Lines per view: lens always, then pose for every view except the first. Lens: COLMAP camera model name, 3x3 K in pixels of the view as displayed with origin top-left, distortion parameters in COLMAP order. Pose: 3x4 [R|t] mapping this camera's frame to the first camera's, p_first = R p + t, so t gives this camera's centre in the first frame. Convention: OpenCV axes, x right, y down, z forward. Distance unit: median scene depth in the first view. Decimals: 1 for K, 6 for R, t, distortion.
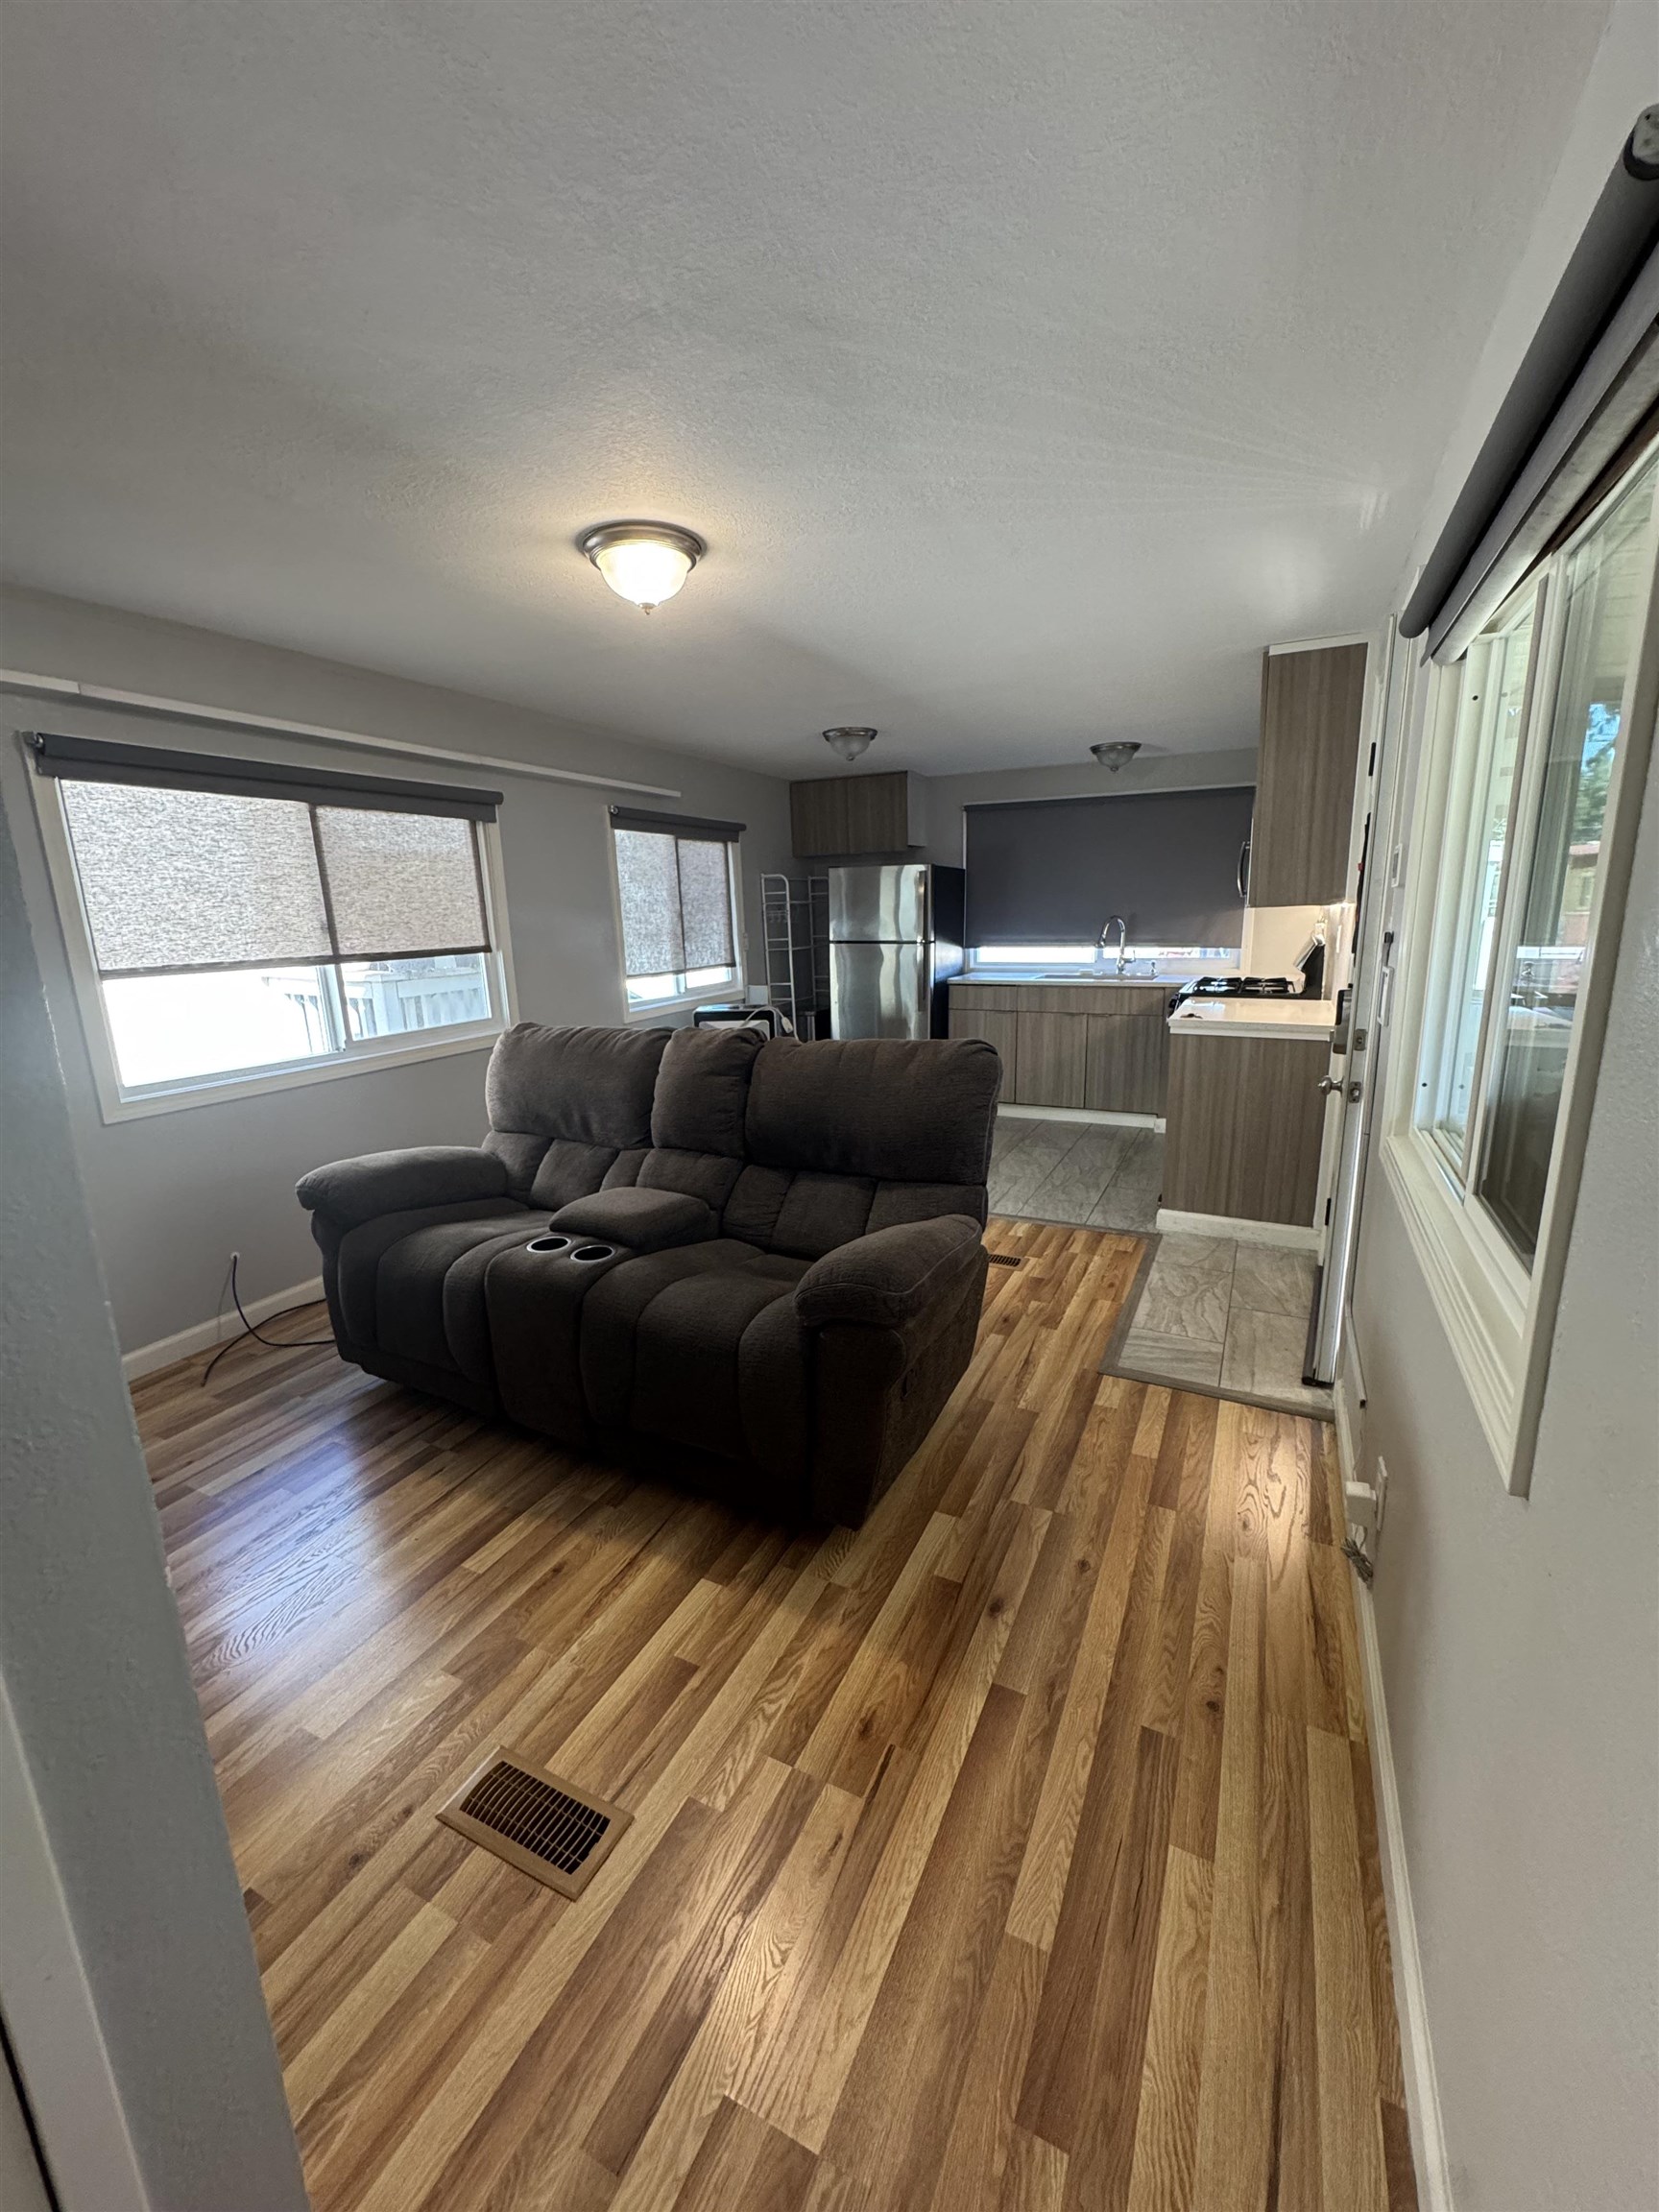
lens RADIAL K [[881.1, 0, 831.4], [0, 881.1, 1108.1], [0, 0, 1]] dist [-0.001996, 0.000278]
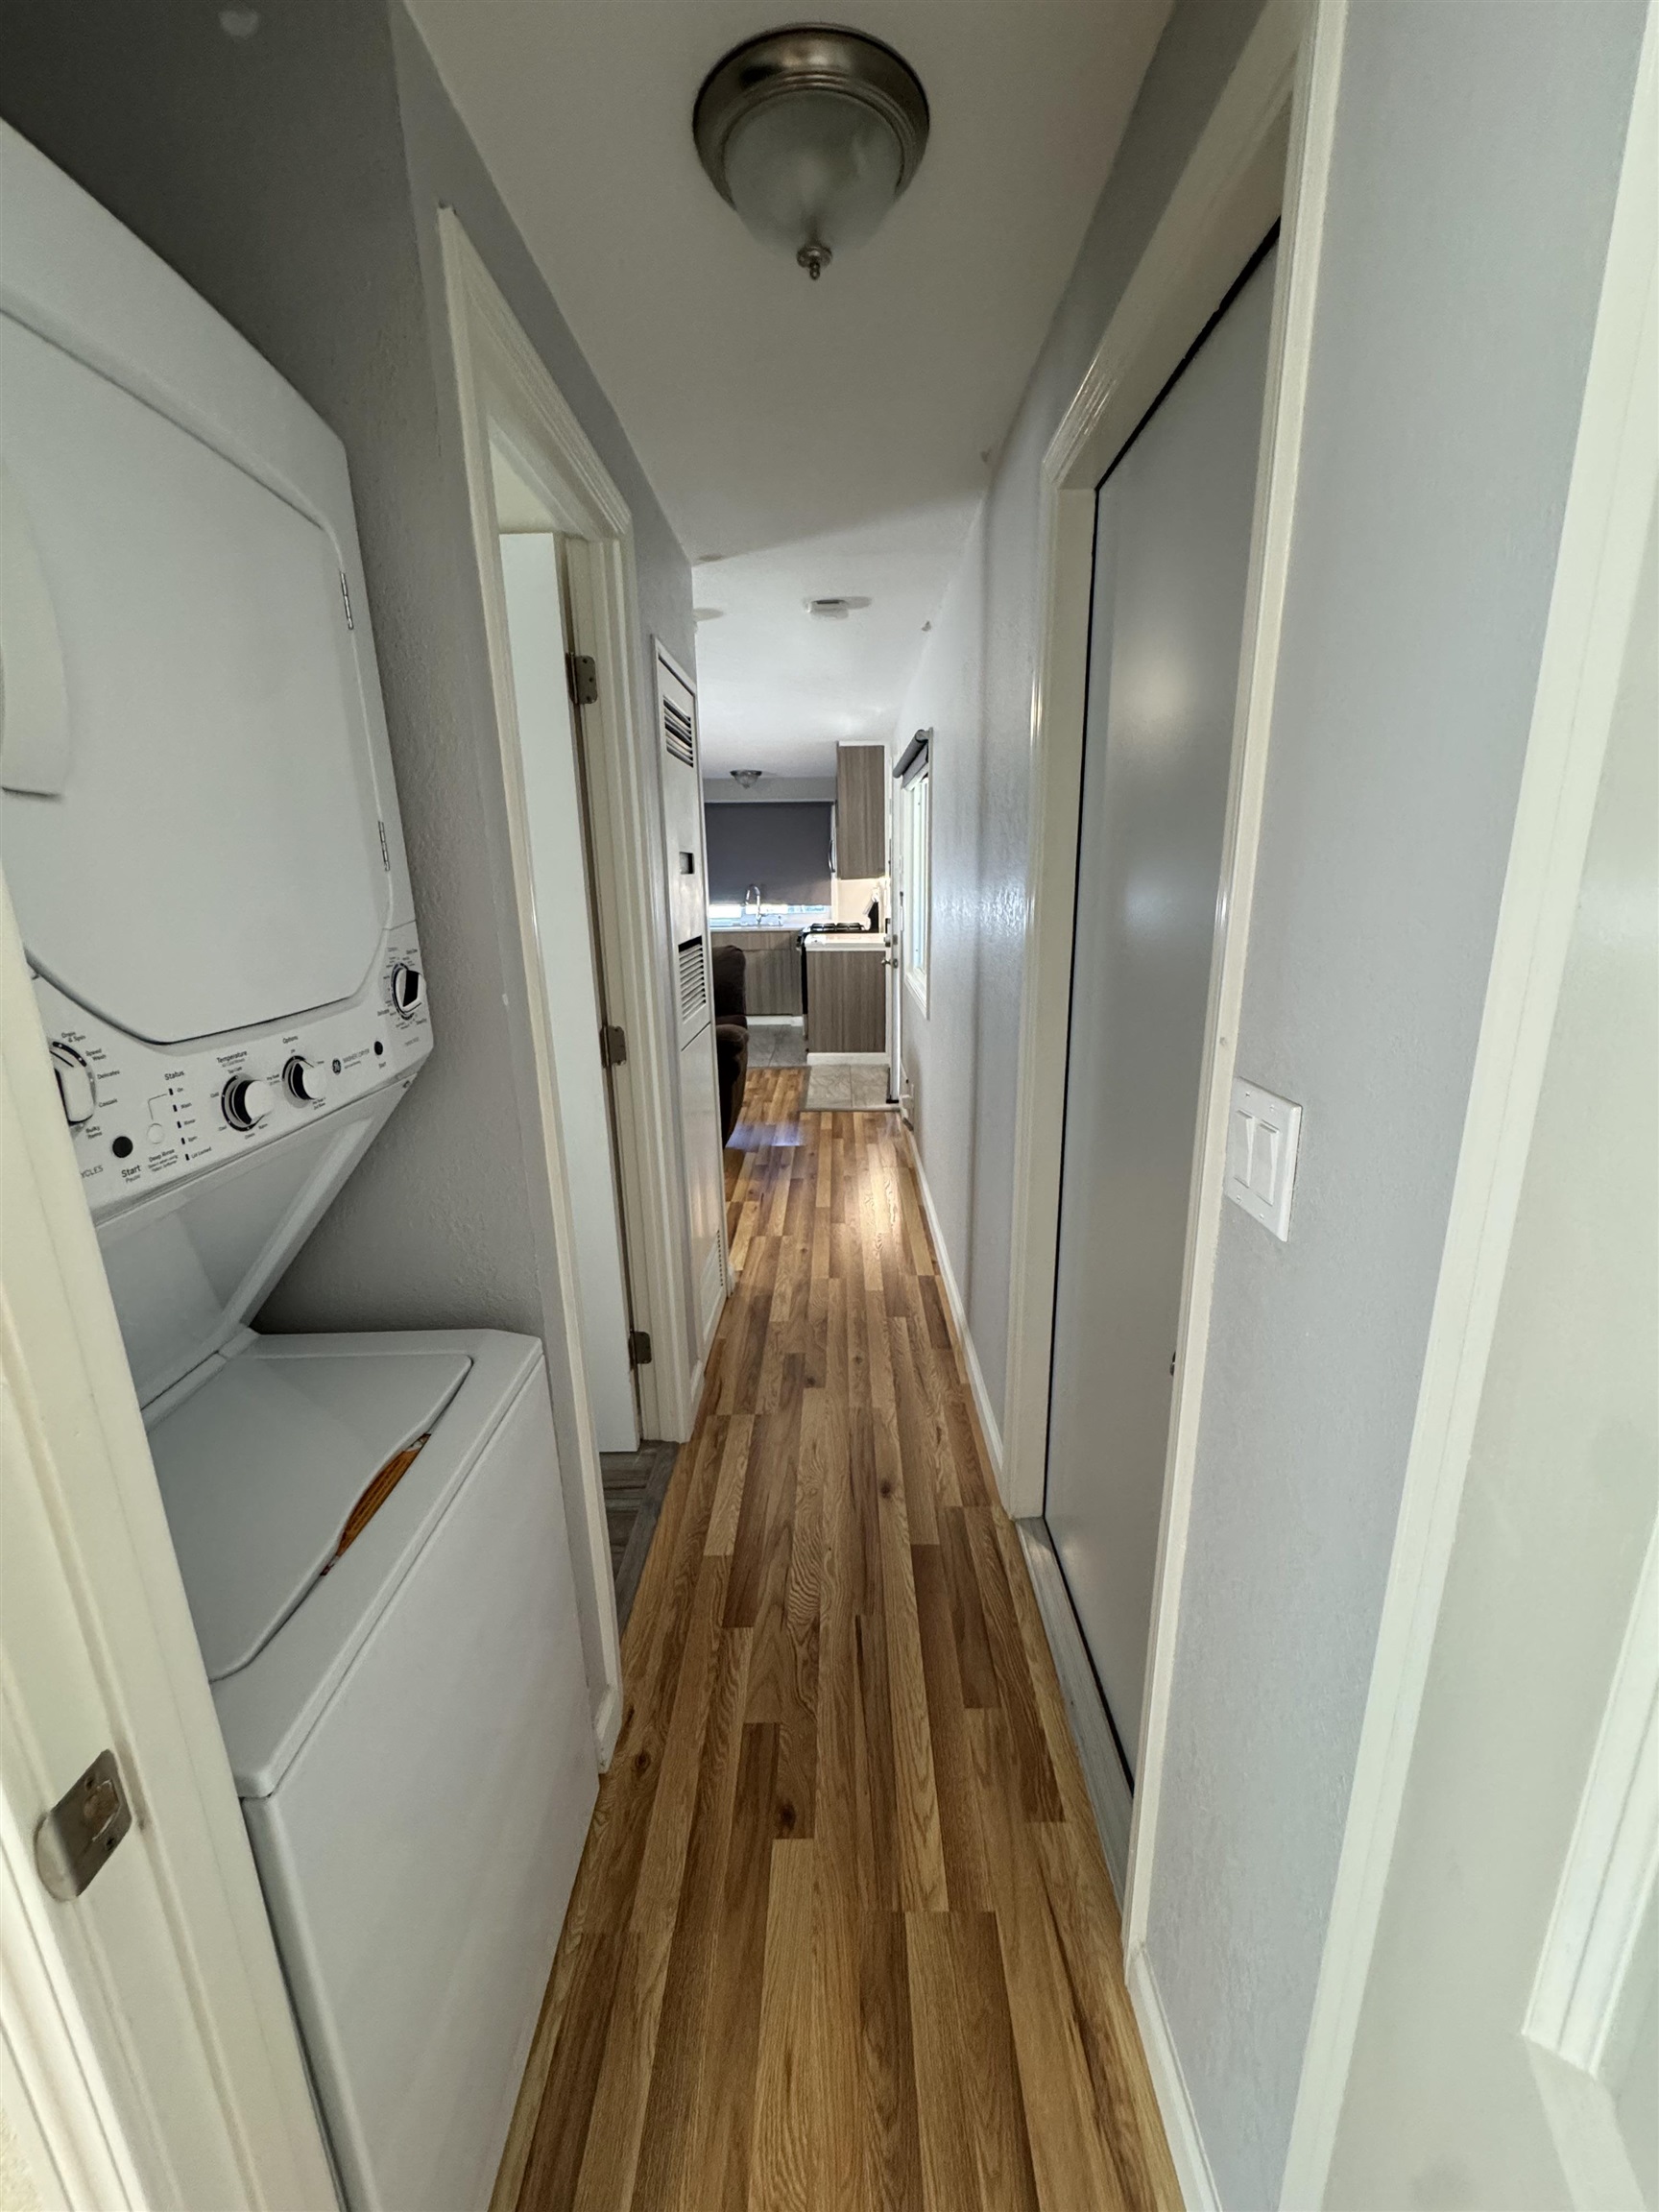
lens RADIAL K [[881.1, 0, 835.3], [0, 881.1, 1107.4], [0, 0, 1]] dist [-0.001996, 0.000278]
pose [[0.897639, -0.100340, 0.429157, -0.491070], [0.086269, 0.994905, 0.052174, 0.195042], [-0.432205, -0.009810, 0.901722, -0.868678]]
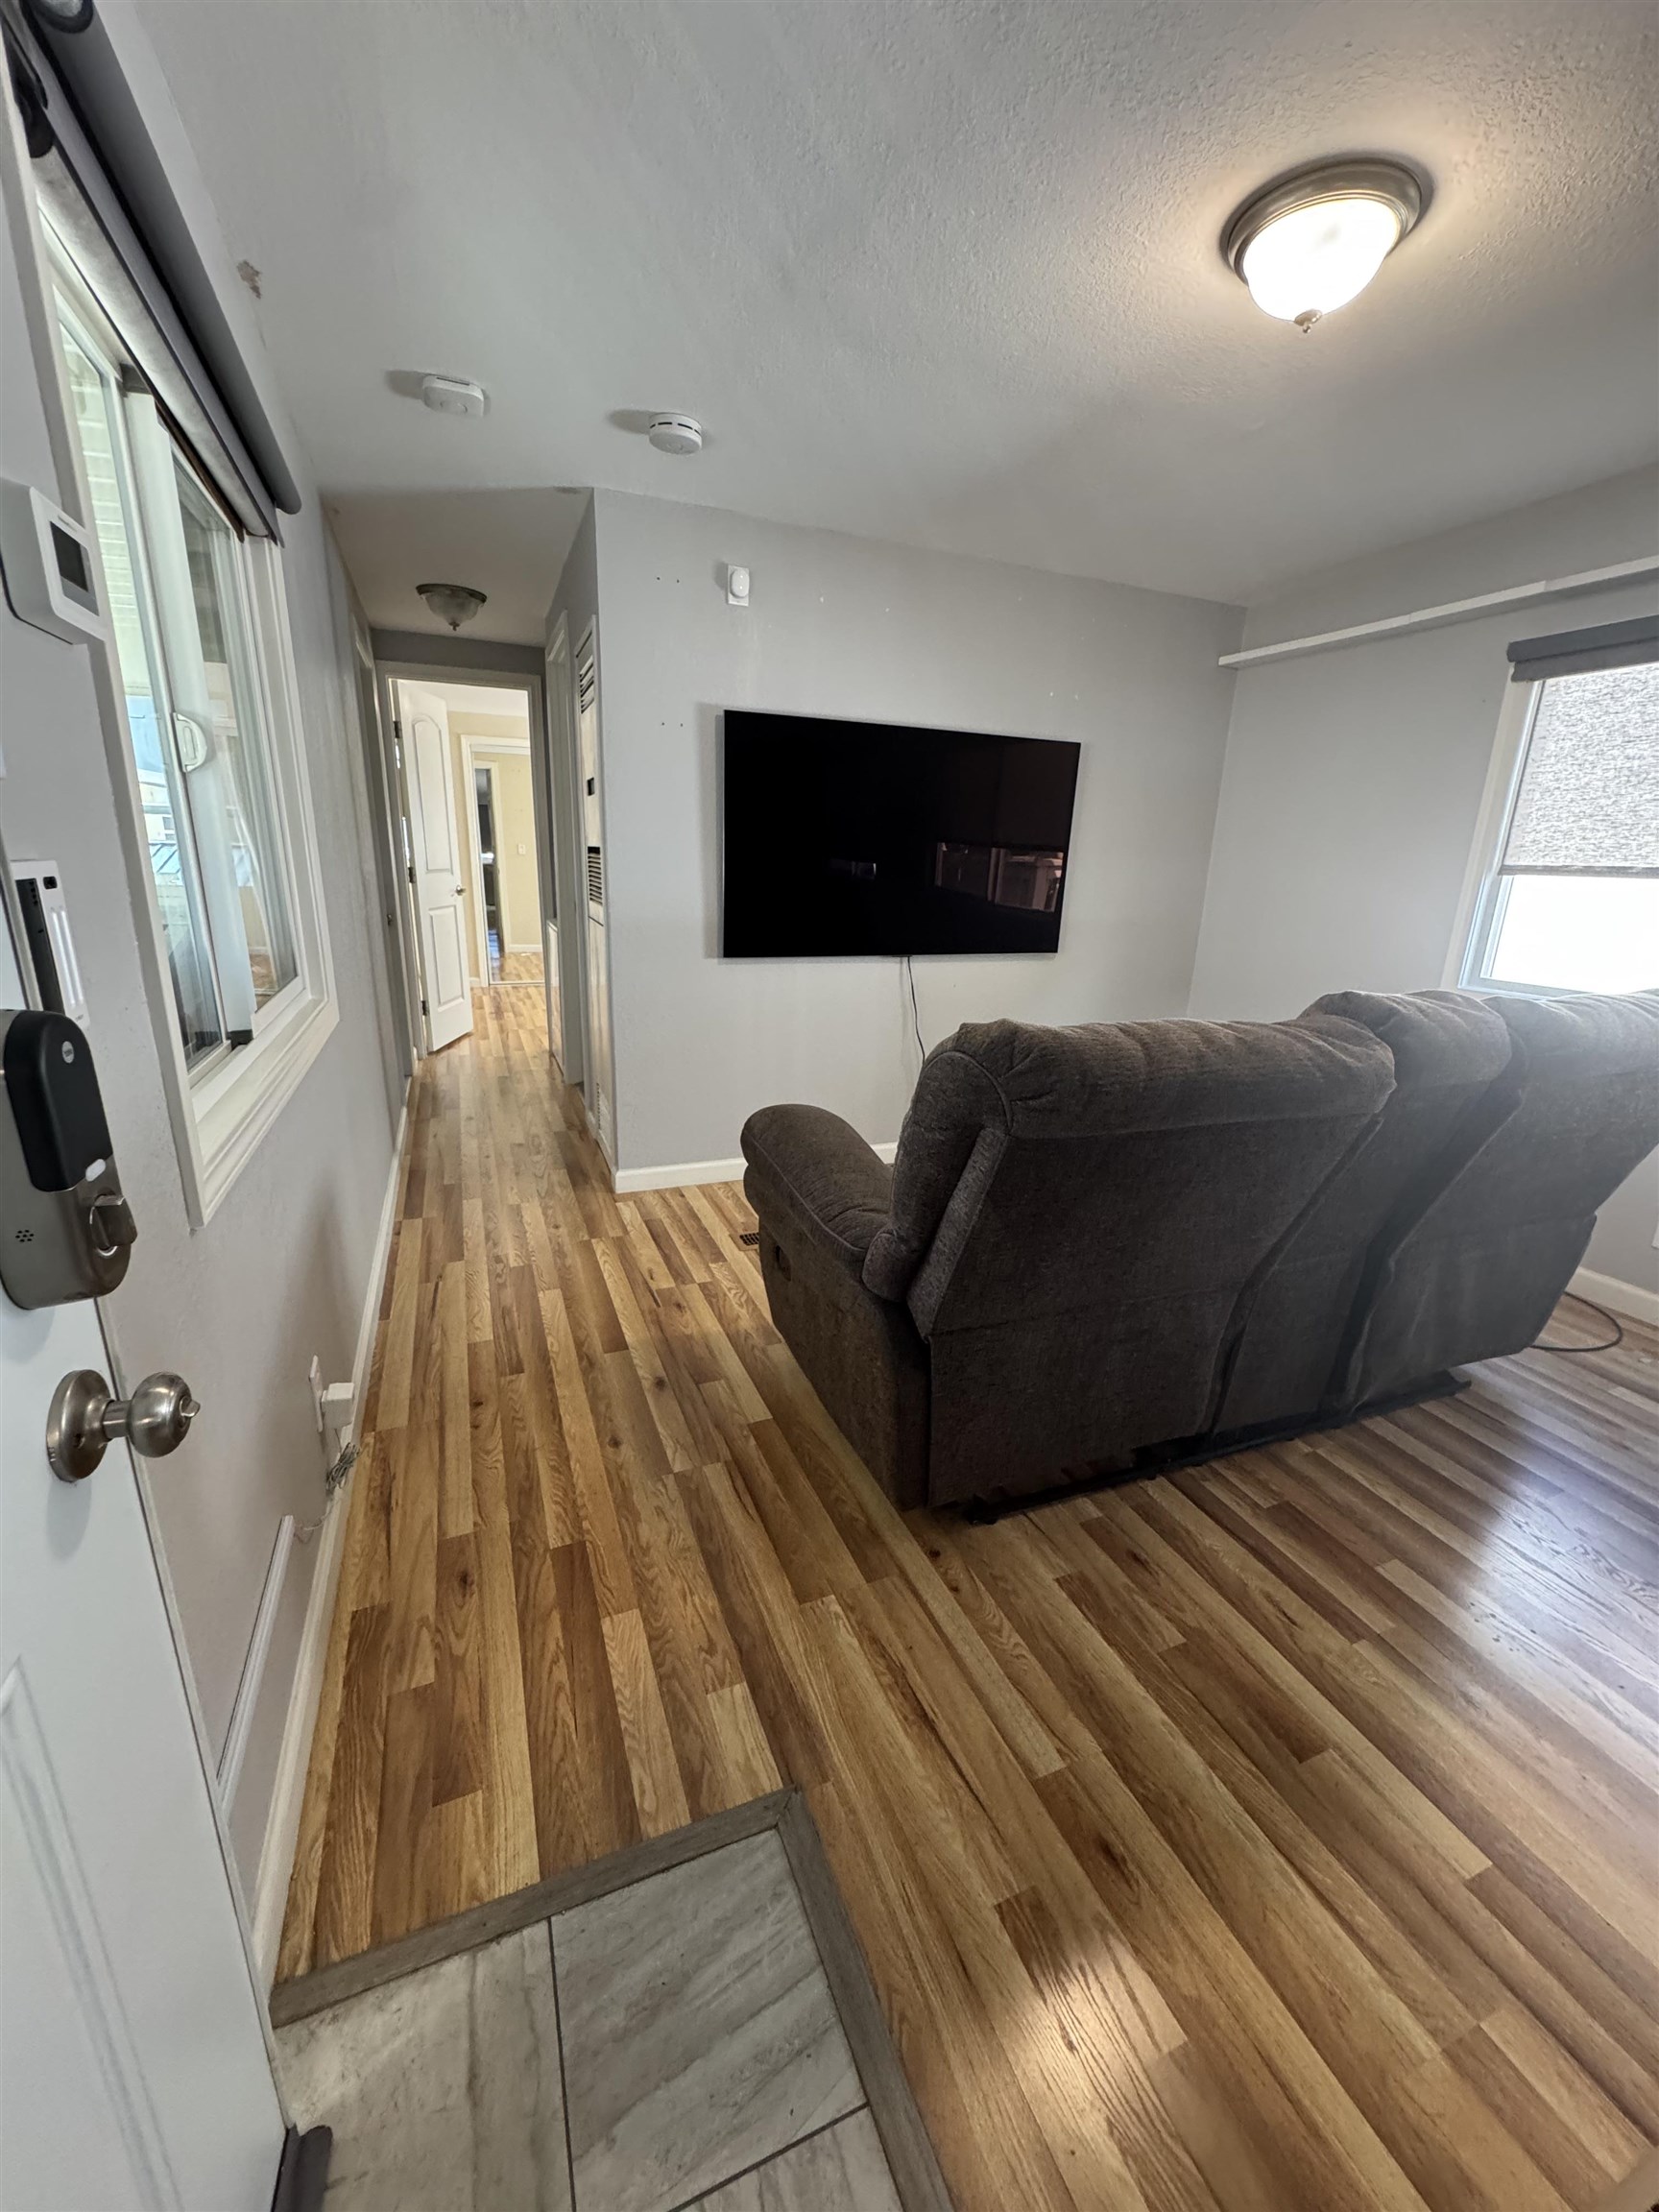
lens RADIAL K [[881.1, 0, 827.4], [0, 881.1, 1109.8], [0, 0, 1]] dist [-0.001996, 0.000278]
pose [[-0.662709, 0.215904, -0.717079, 0.551433], [-0.174809, 0.886487, 0.428465, -0.211806], [0.728188, 0.409300, -0.549741, 1.133592]]
